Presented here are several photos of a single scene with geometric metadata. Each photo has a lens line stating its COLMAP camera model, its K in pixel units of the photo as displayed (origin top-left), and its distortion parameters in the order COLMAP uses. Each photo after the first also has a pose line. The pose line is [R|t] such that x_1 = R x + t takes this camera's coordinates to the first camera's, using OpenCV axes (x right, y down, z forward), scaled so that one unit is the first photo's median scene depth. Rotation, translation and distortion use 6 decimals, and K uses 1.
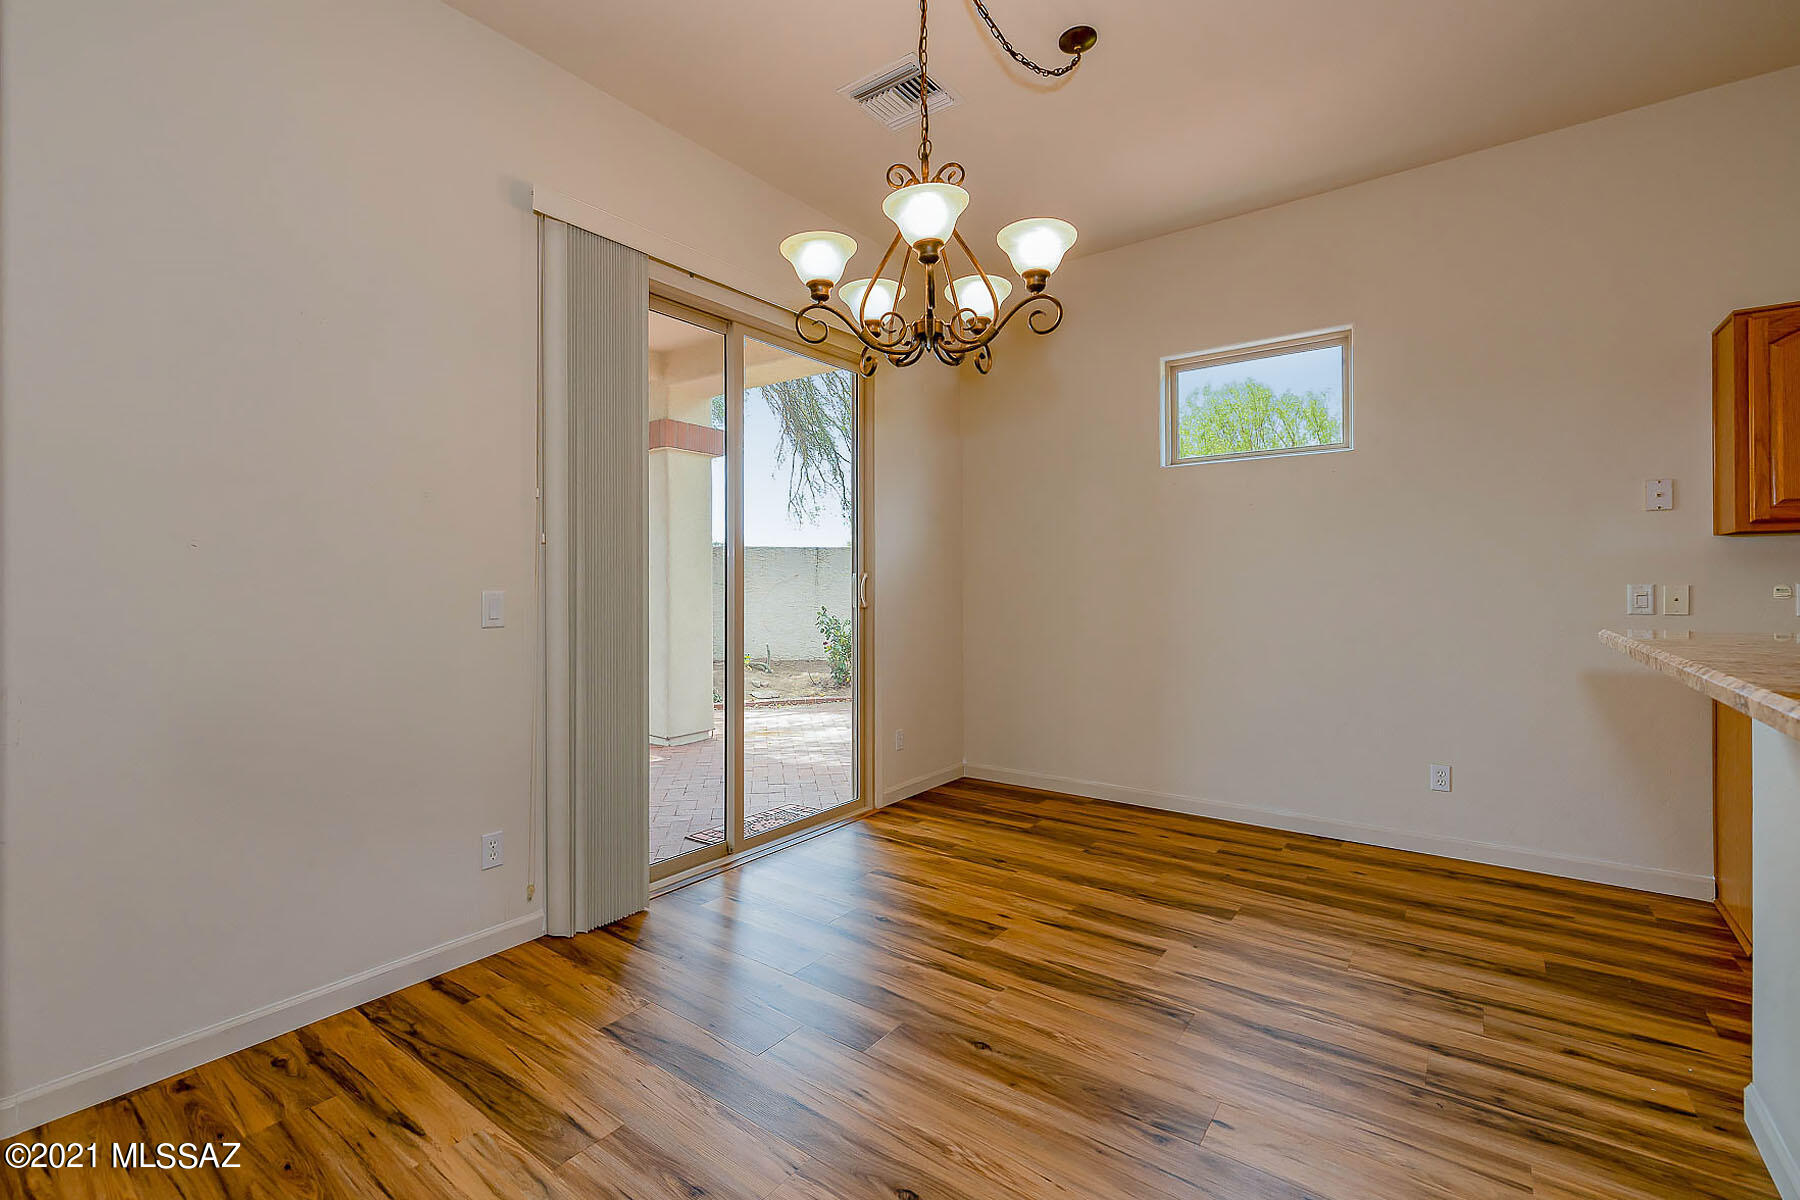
lens RADIAL K [[770.9, 0, 892.6], [0, 770.9, 642.1], [0, 0, 1]] dist [0.001458, 0.000228]
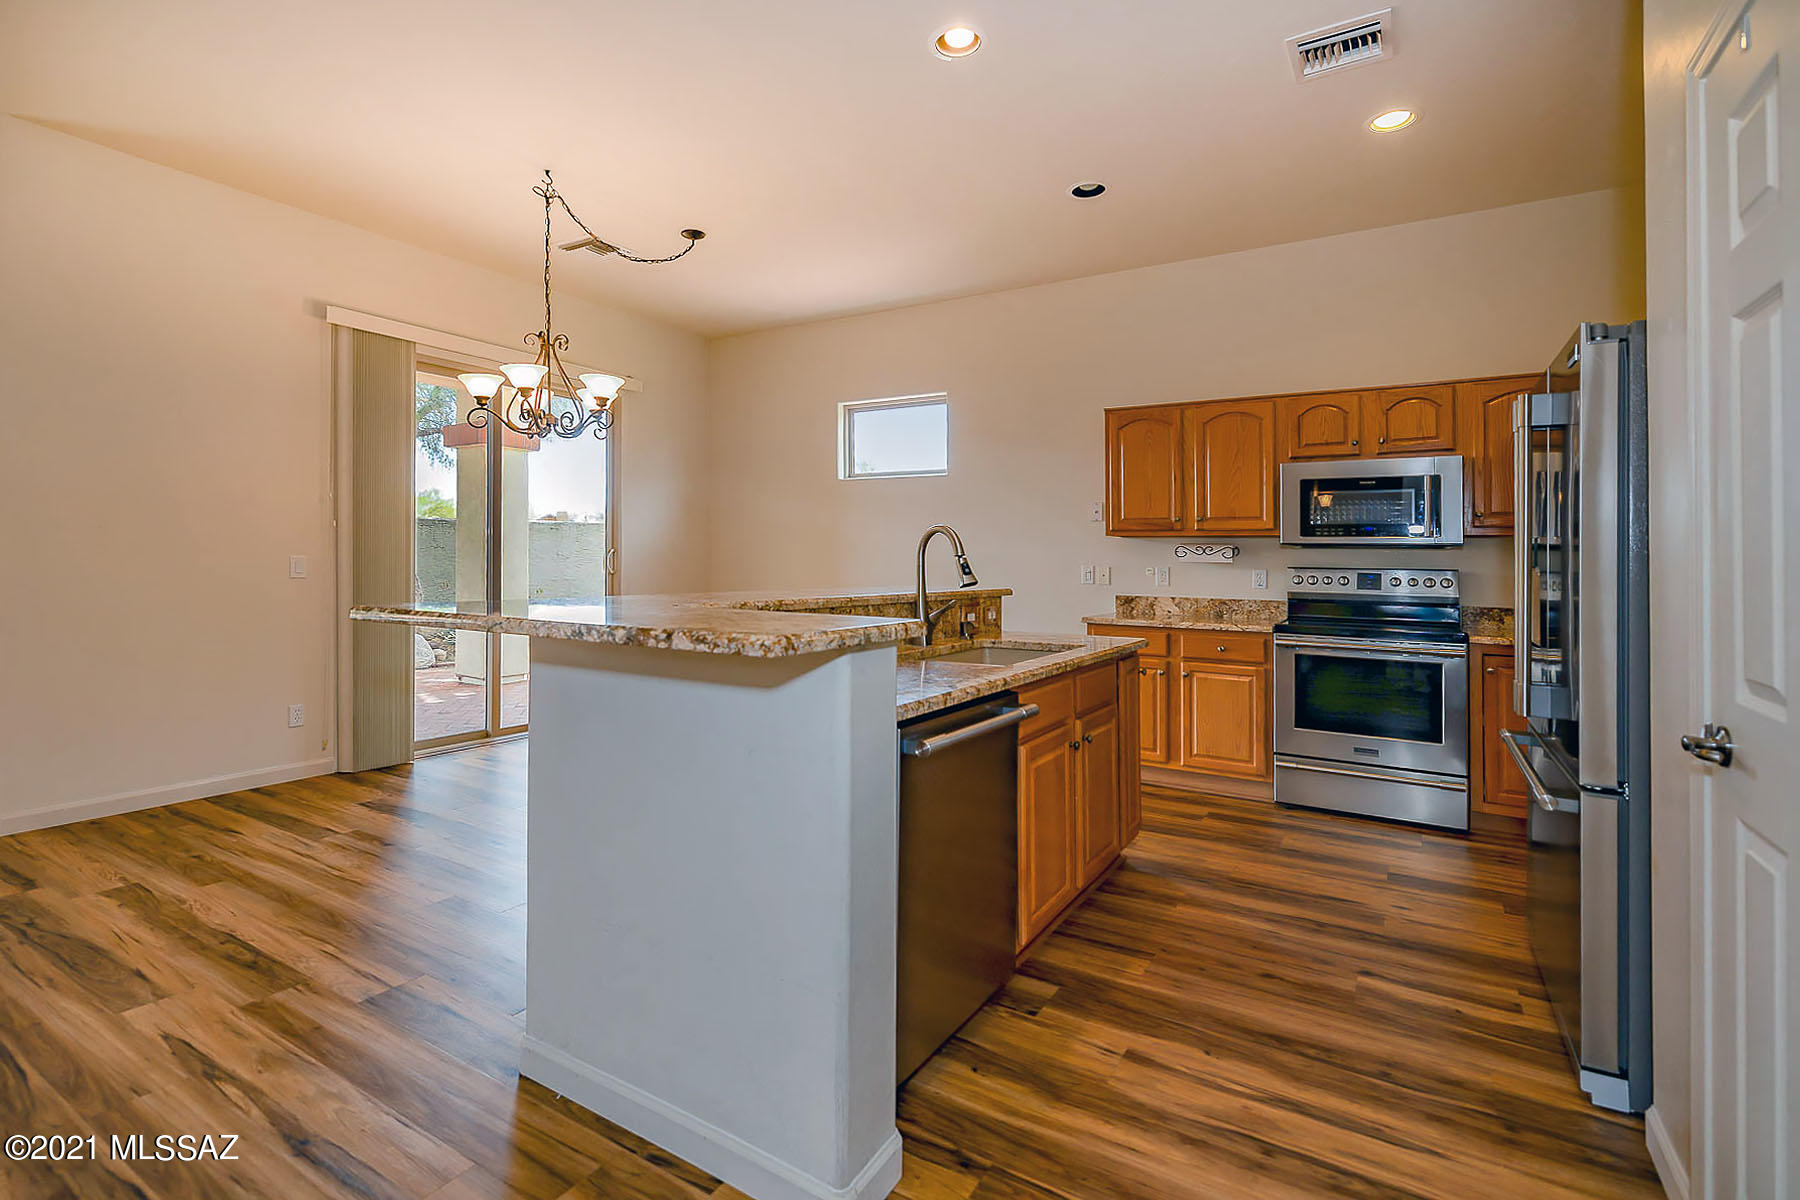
lens RADIAL K [[807.4, 0, 904.0], [0, 807.4, 557.2], [0, 0, 1]] dist [-0.001311, 0.000218]
pose [[0.994366, 0.014864, 0.104958, 0.513971], [-0.006430, 0.996754, -0.080247, 0.070226], [-0.105810, 0.079120, 0.991234, -0.784178]]
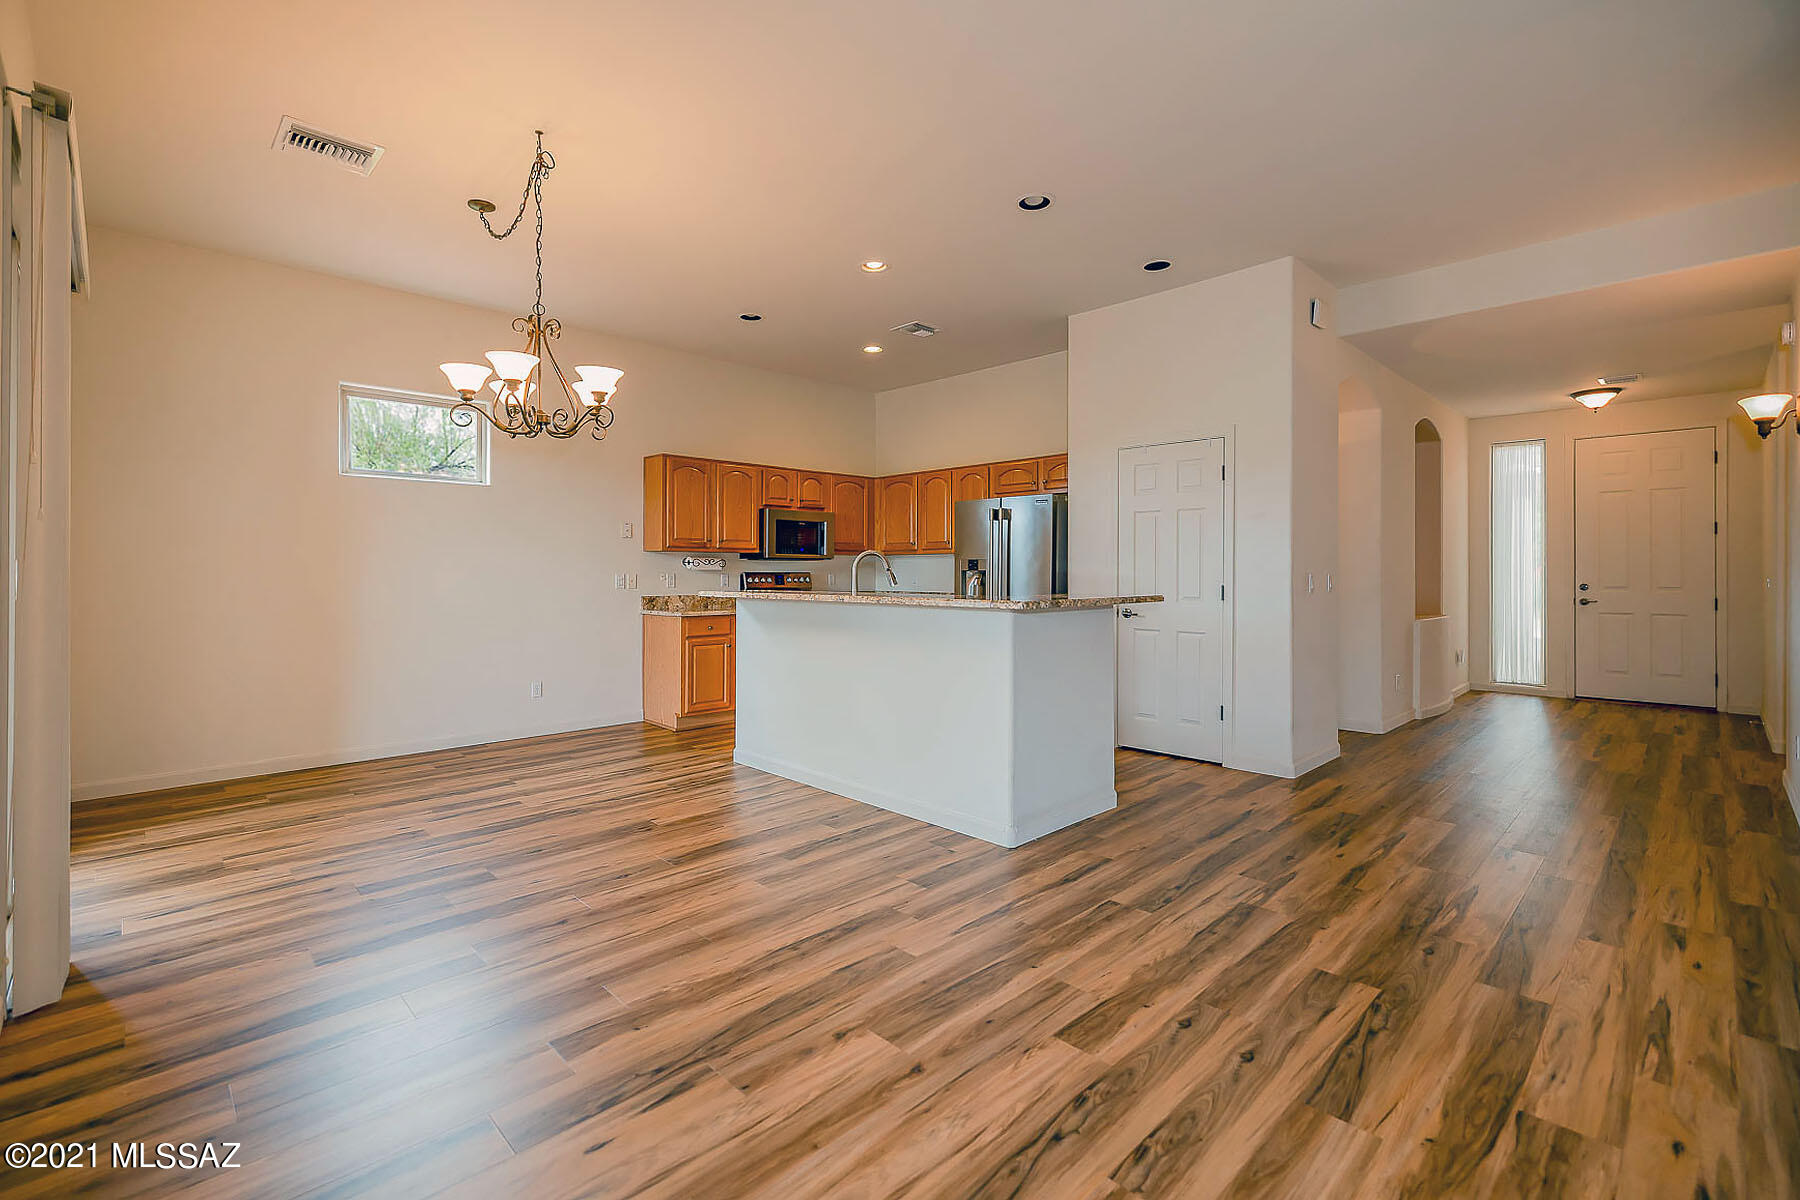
lens RADIAL K [[786.3, 0, 892.5], [0, 786.3, 570.1], [0, 0, 1]] dist [-0.001292, -0.000508]
pose [[0.158308, 0.001532, 0.987389, -1.100679], [0.076947, 0.996938, -0.013884, 0.012544], [-0.984387, 0.078175, 0.157706, -0.029473]]
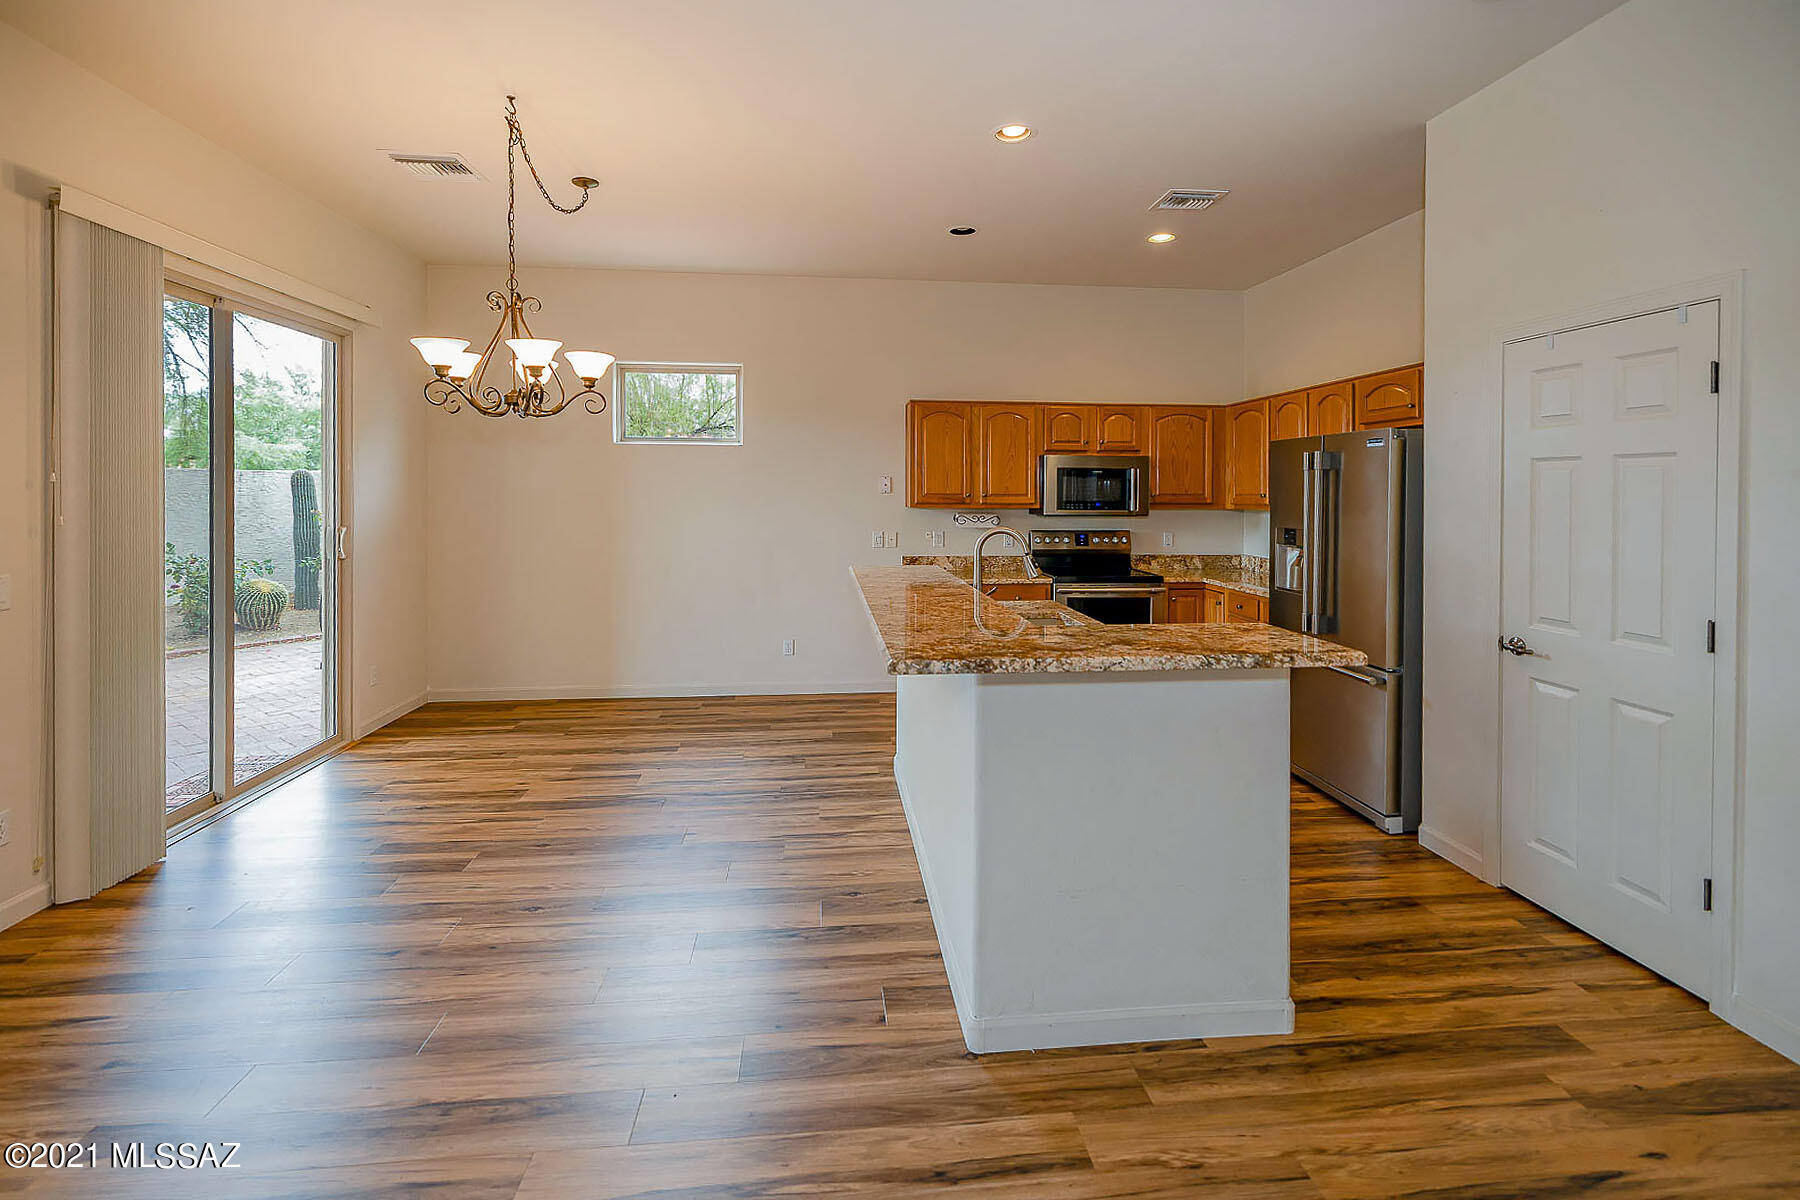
lens RADIAL K [[807.9, 0, 897.3], [0, 807.9, 504.3], [0, 0, 1]] dist [0.001207, 0.000235]
pose [[0.733100, -0.002725, 0.680116, -0.369921], [0.044207, 0.998068, -0.043653, -0.048783], [-0.678683, 0.062068, 0.731804, -0.570573]]
